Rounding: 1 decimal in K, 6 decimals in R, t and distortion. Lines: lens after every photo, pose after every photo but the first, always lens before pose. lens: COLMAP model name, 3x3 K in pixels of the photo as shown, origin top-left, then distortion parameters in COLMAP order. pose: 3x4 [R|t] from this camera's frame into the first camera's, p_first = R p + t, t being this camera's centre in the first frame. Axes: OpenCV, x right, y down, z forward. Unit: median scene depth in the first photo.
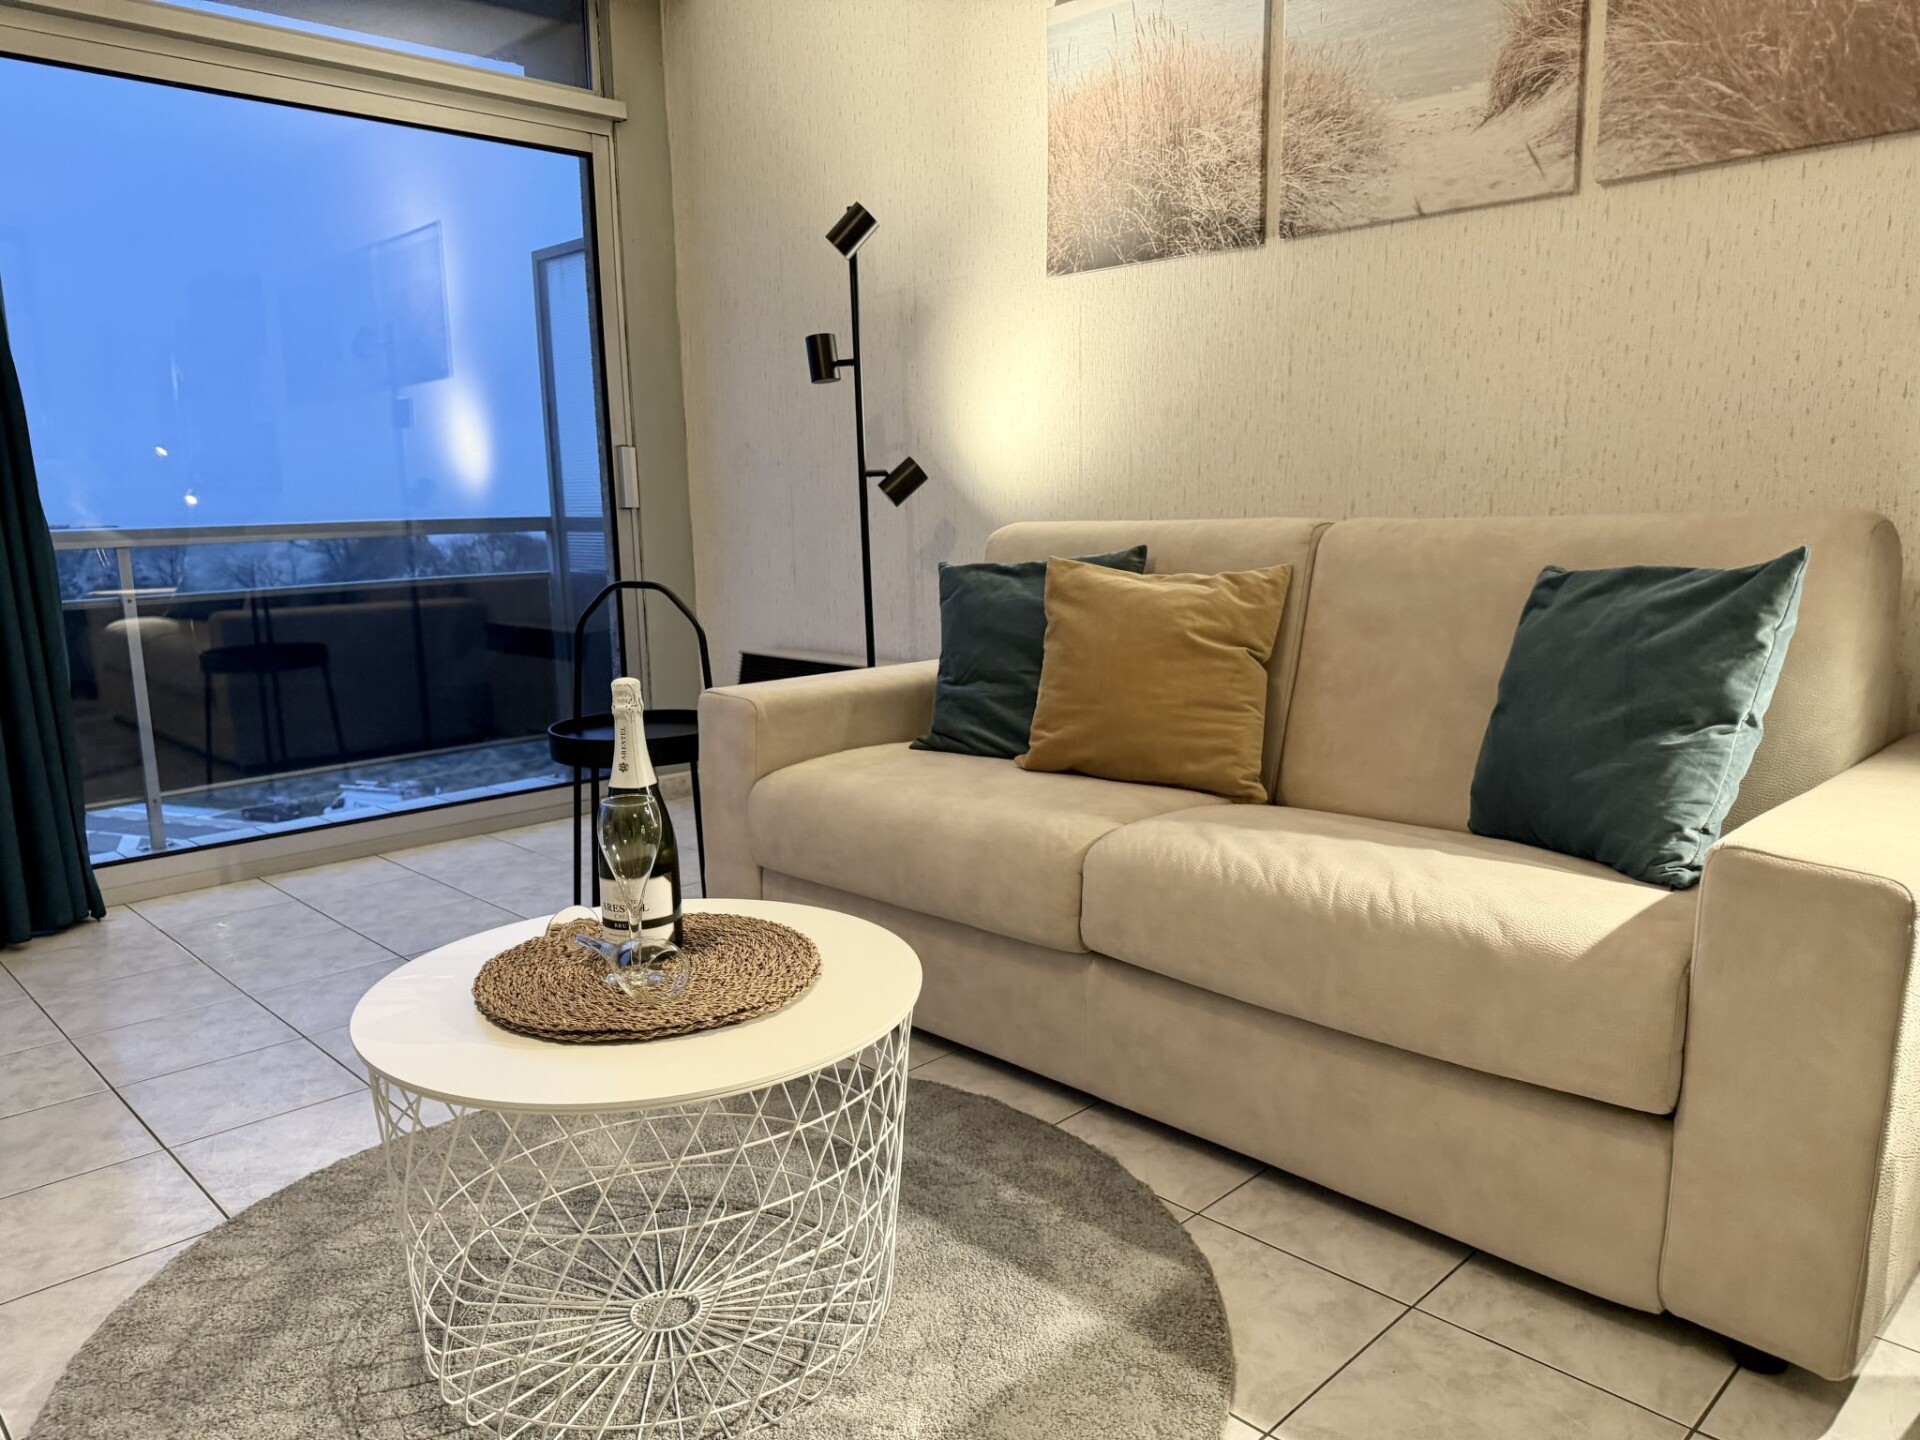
lens RADIAL K [[1378.3, 0, 948.9], [0, 1378.3, 726.7], [0, 0, 1]] dist [0.073504, -0.108456]
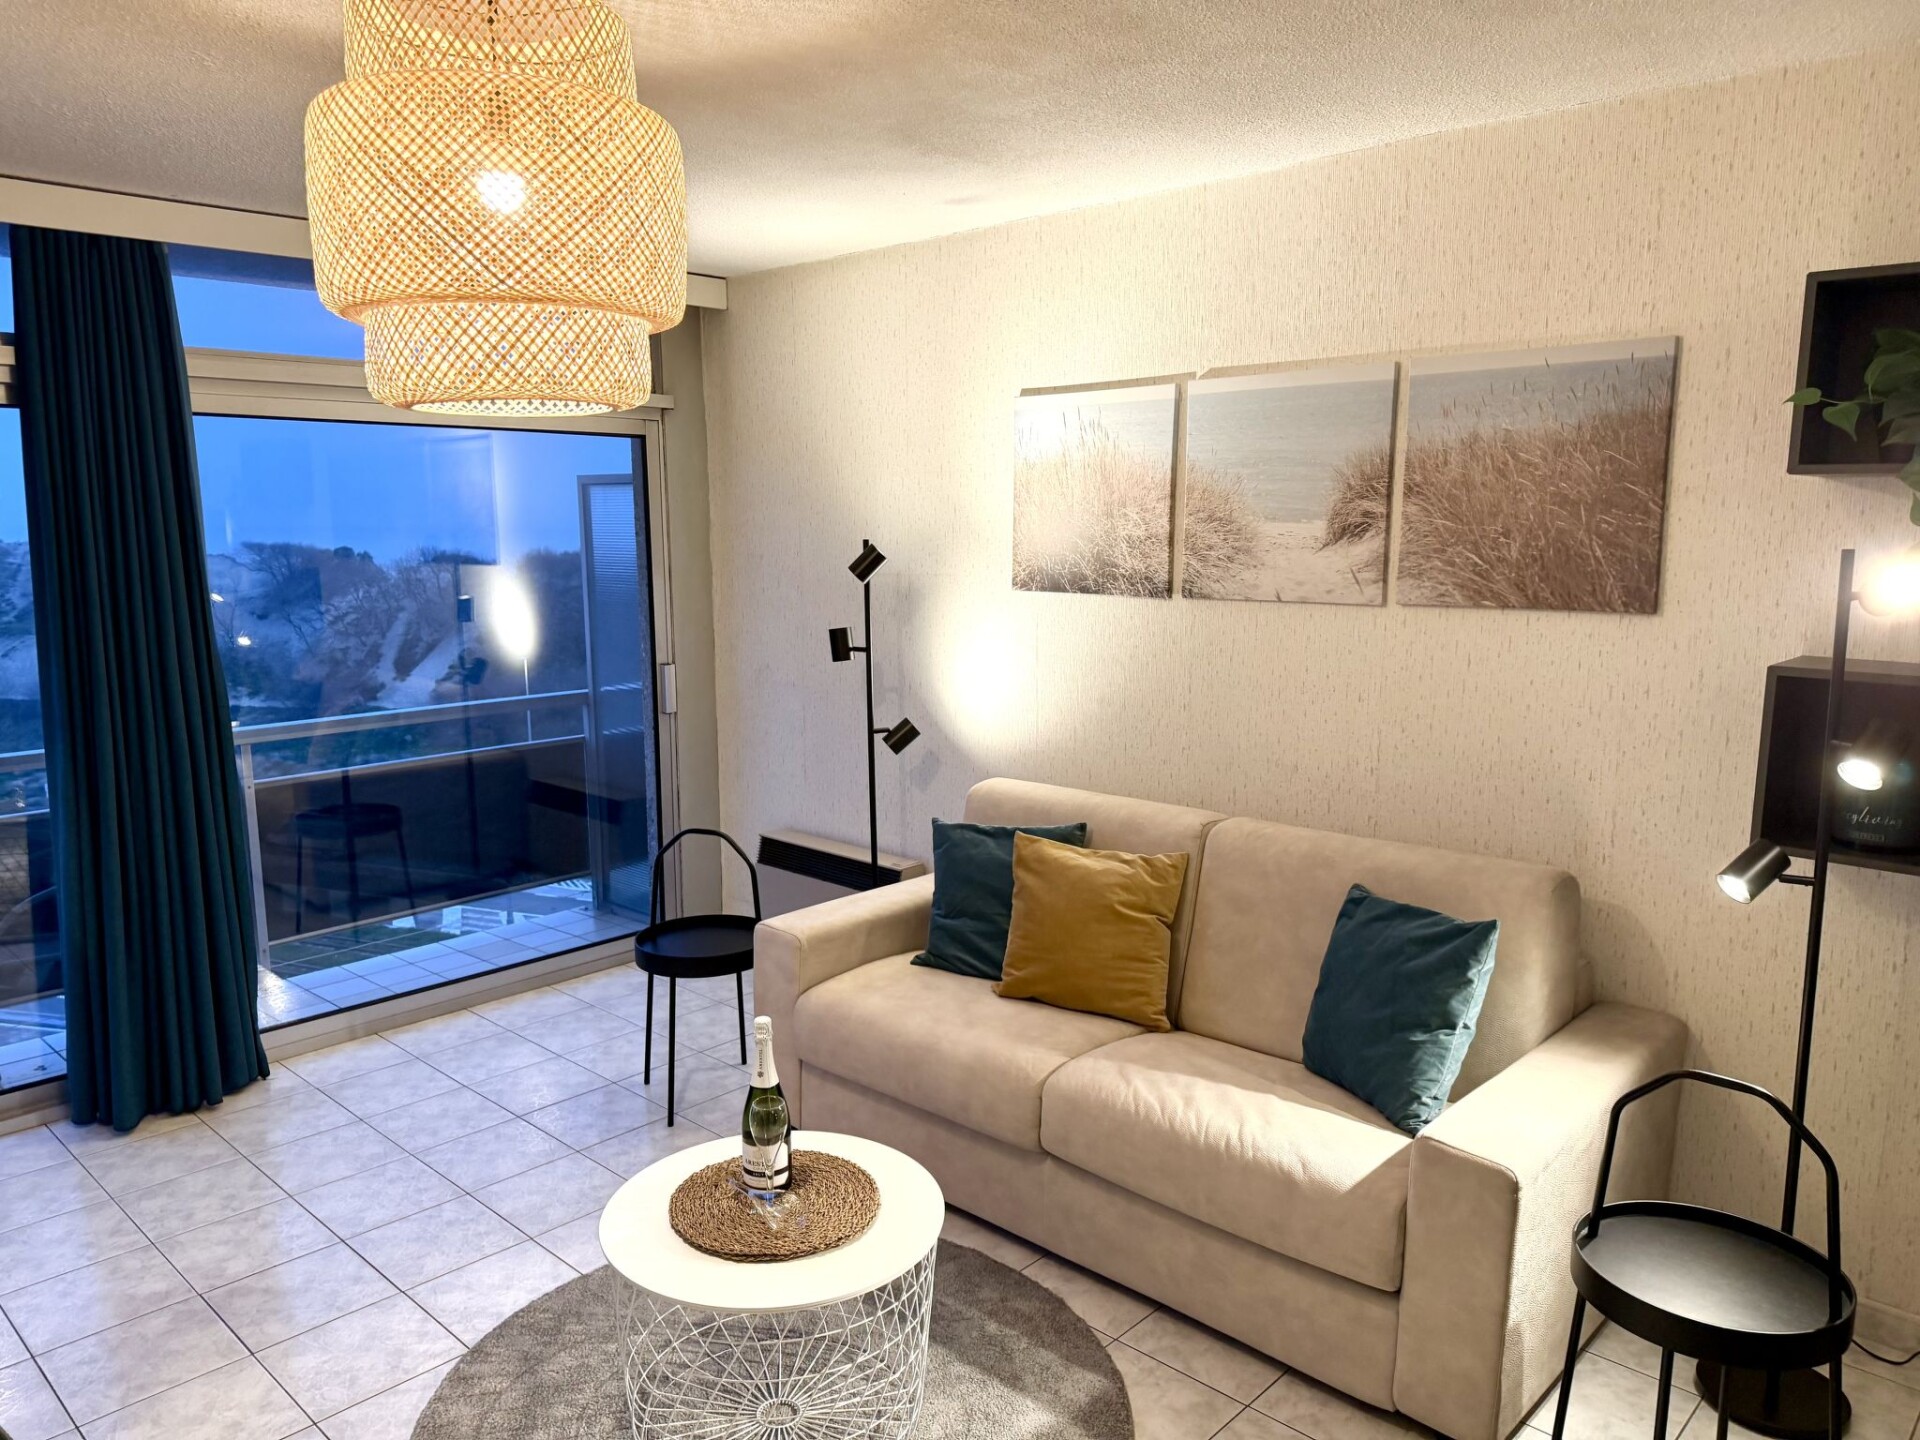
lens RADIAL K [[1367.6, 0, 947.7], [0, 1367.6, 728.9], [0, 0, 1]] dist [0.139047, -0.265668]
pose [[0.999155, 0.008596, 0.040192, -0.052588], [-0.008180, 0.999911, -0.010493, -0.218649], [-0.040279, 0.010155, 0.999137, -0.377308]]
